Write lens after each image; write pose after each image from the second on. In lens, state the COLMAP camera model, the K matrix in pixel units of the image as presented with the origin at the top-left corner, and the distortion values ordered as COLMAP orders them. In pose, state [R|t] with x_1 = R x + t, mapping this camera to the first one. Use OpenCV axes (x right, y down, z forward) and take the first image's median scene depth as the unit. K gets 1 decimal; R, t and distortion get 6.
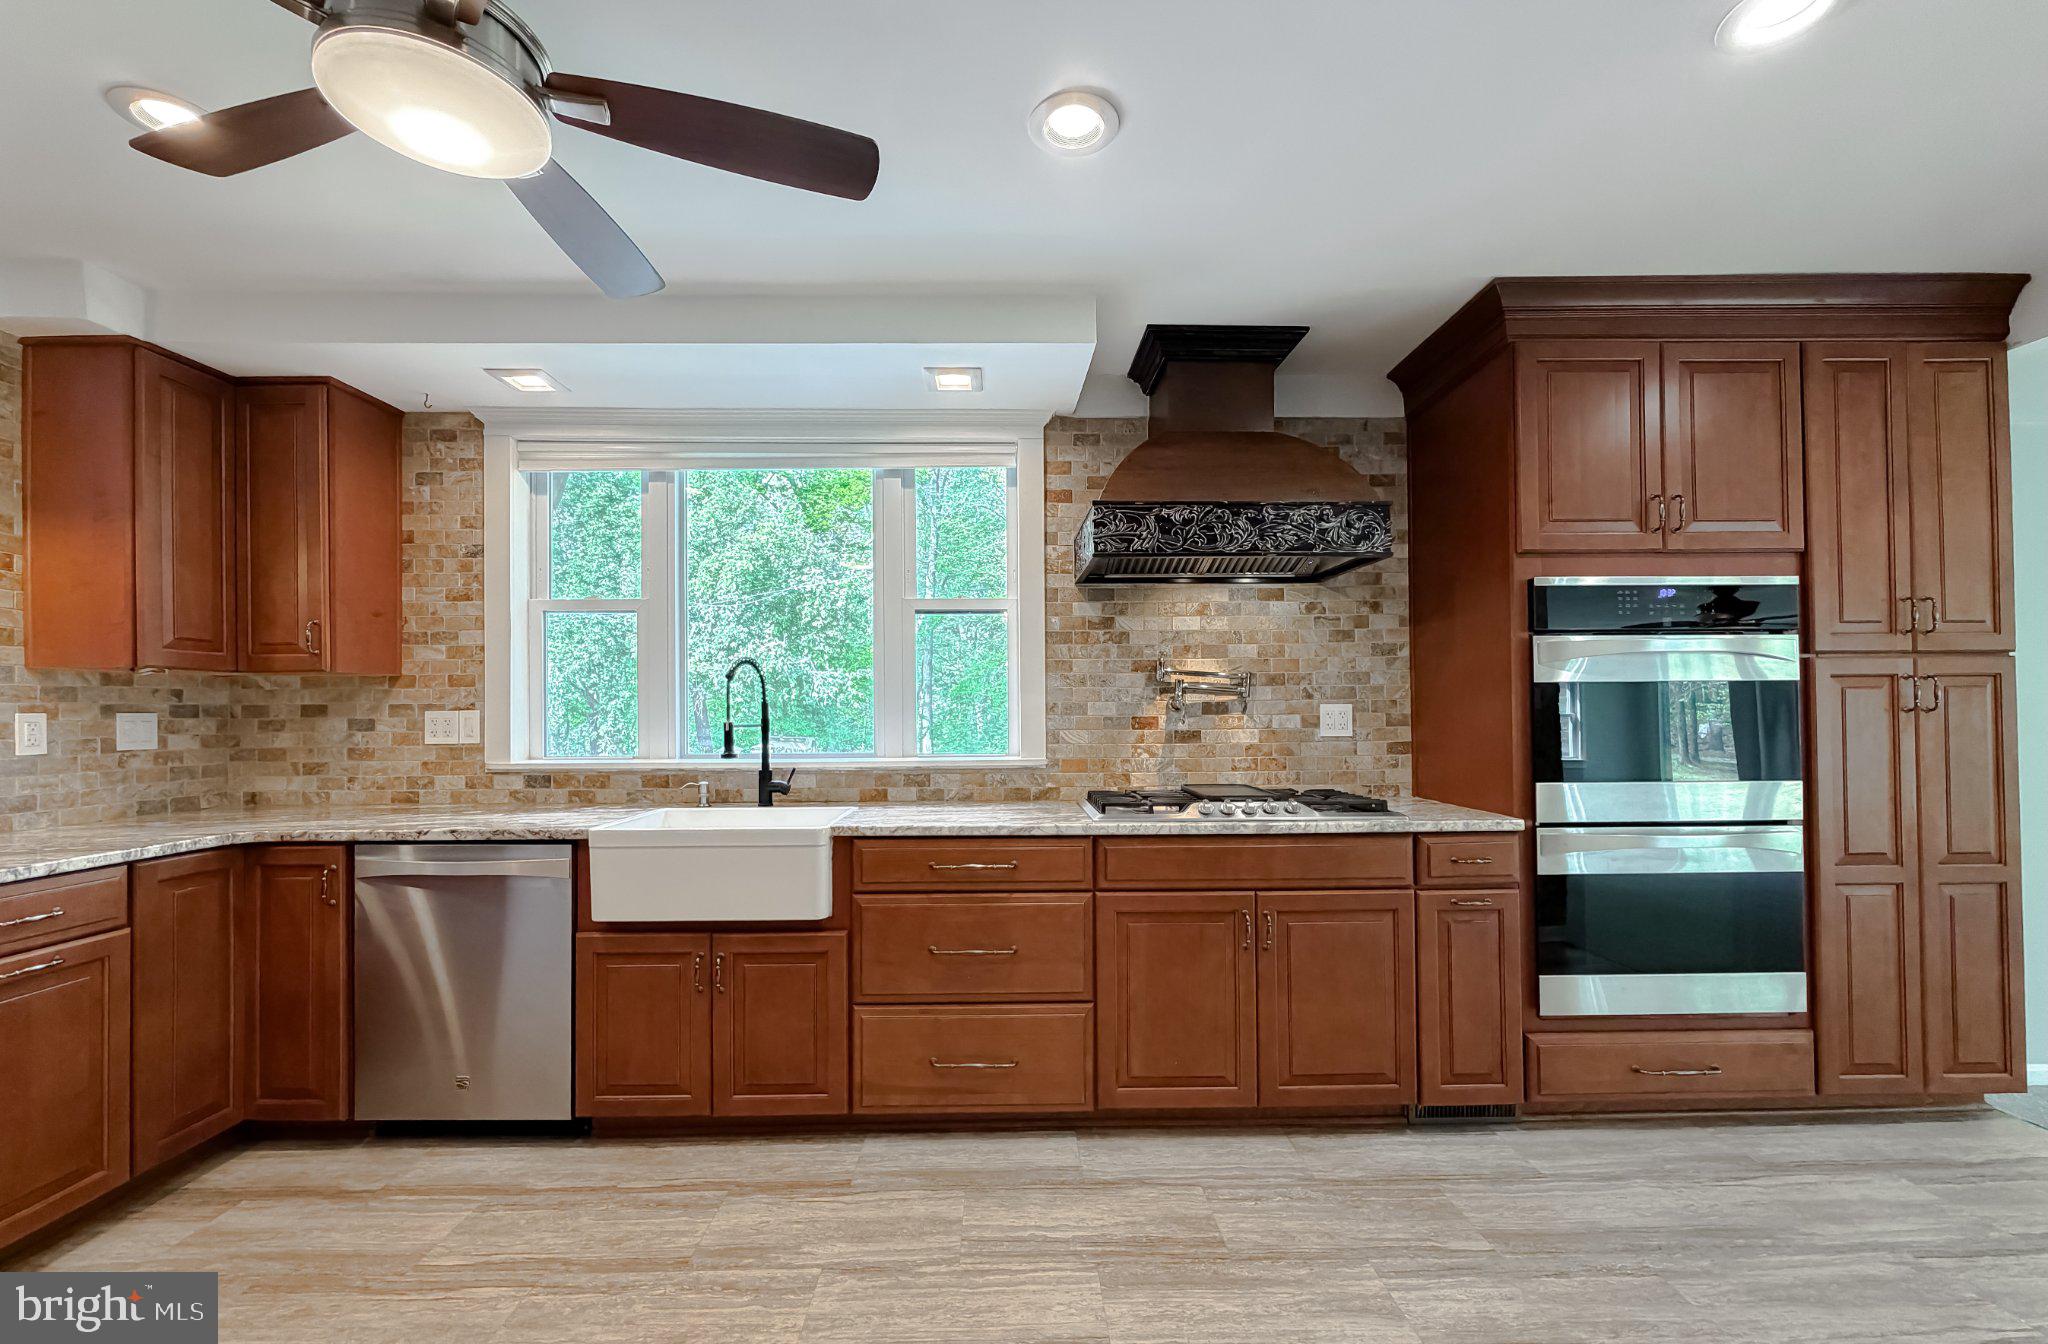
lens RADIAL K [[806.3, 0, 1017.9], [0, 806.3, 701.9], [0, 0, 1]] dist [-0.006895, 0.000407]
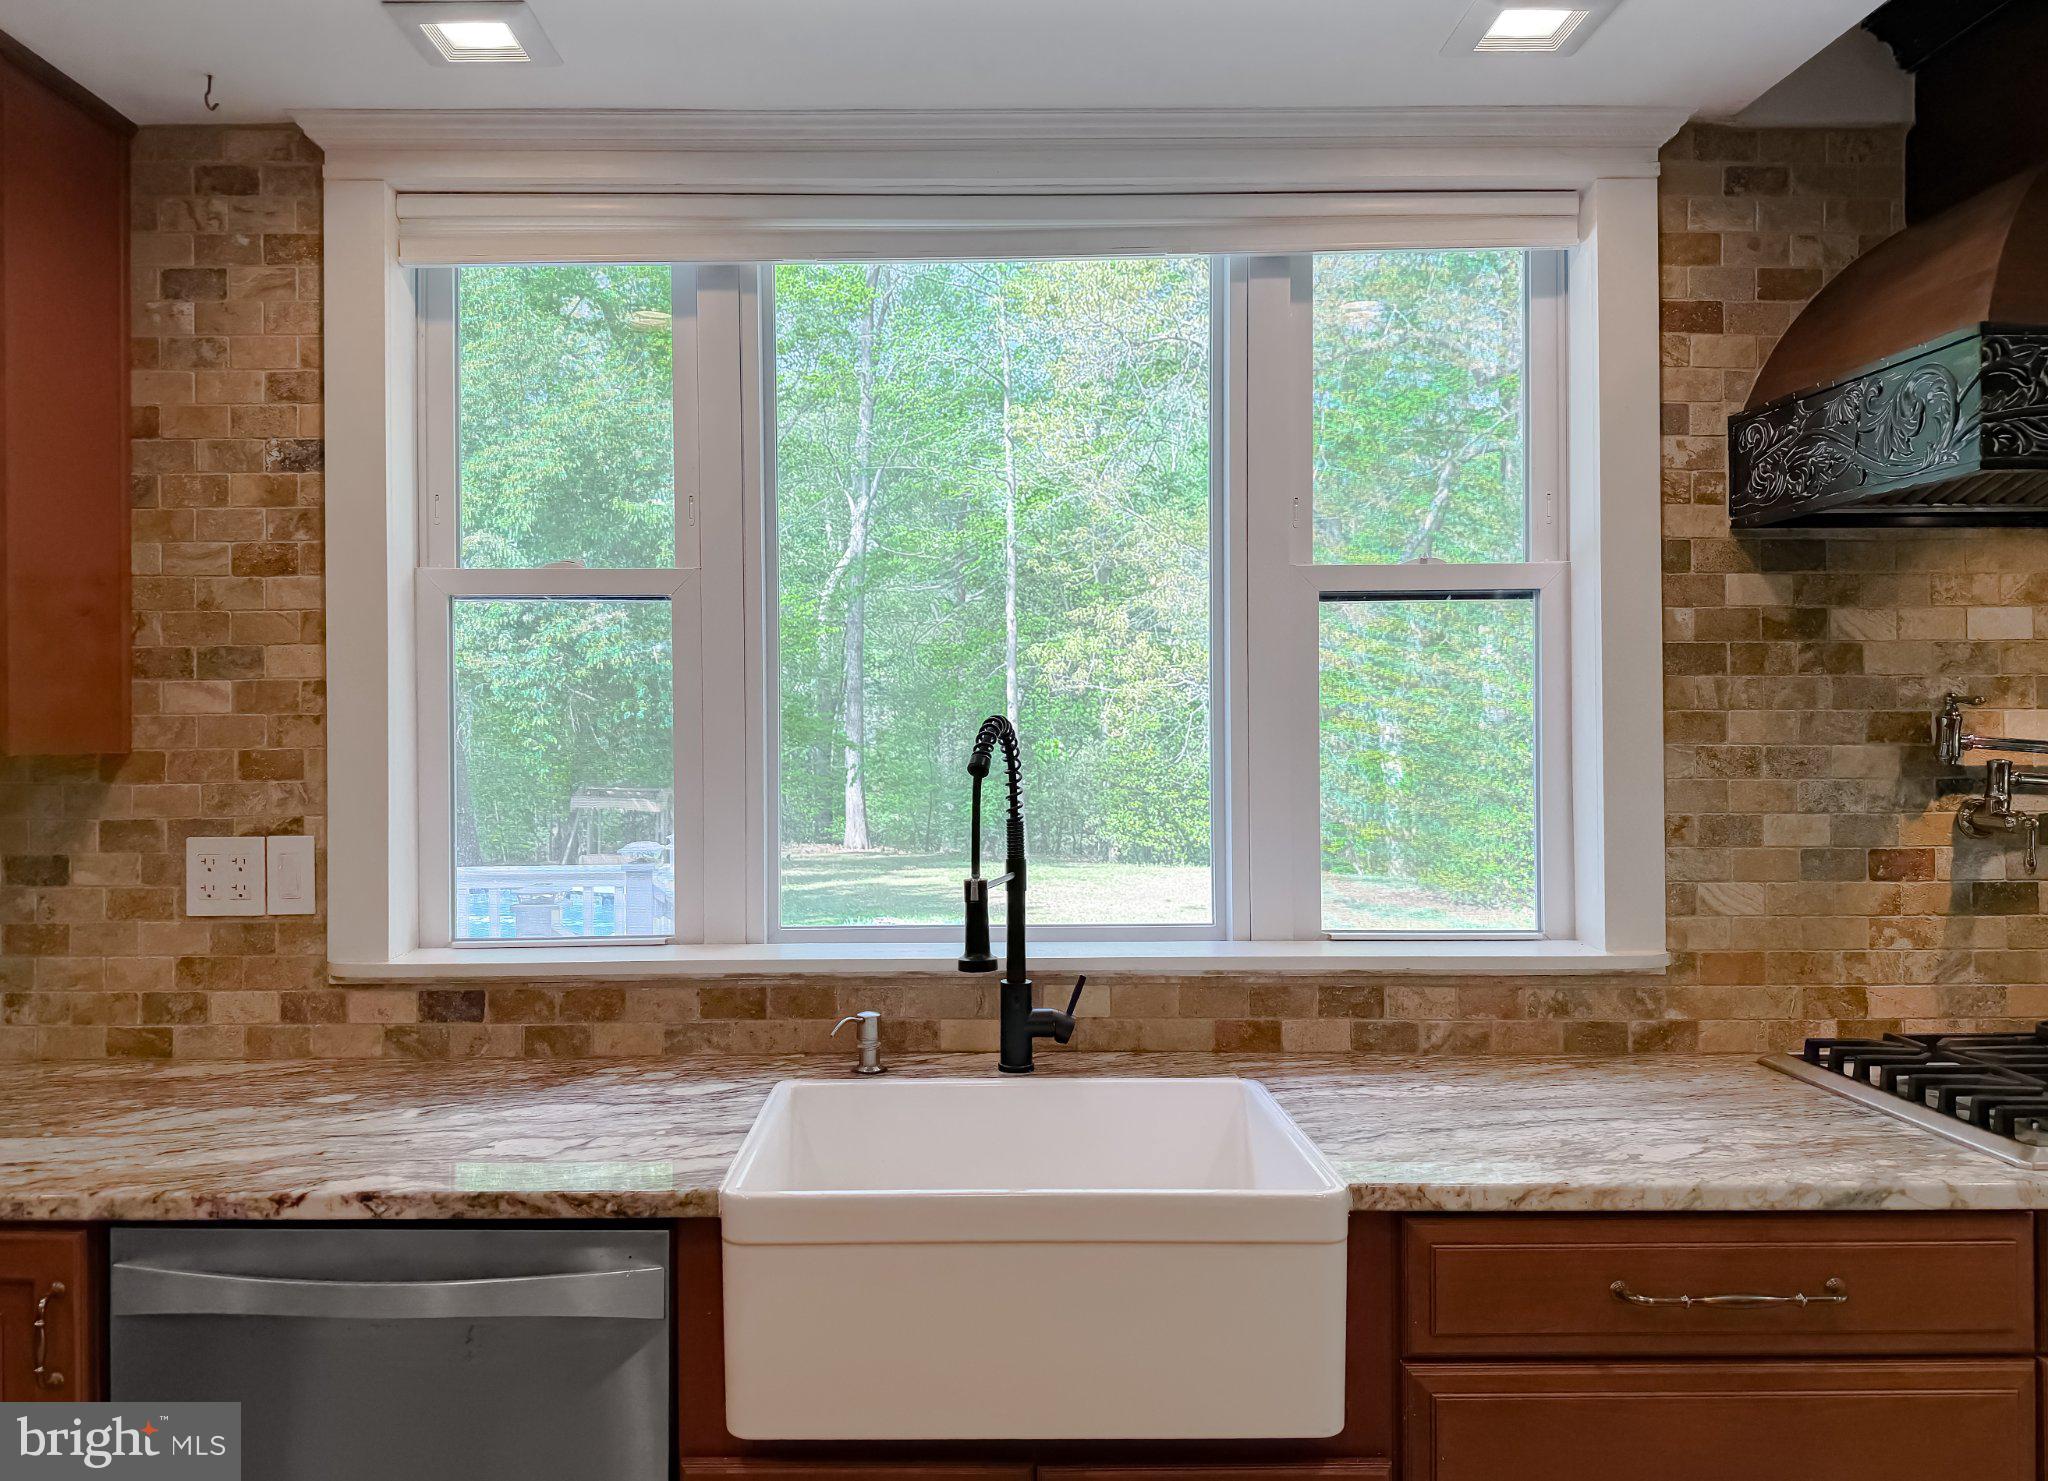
lens RADIAL K [[1523.3, 0, 1024.5], [0, 1523.3, 724.3], [0, 0, 1]] dist [0.023236, -0.040012]
pose [[0.999701, -0.000214, -0.024433, -0.278963], [0.000203, 1.000000, -0.000439, -0.046733], [0.024433, 0.000433, 0.999701, 0.211457]]
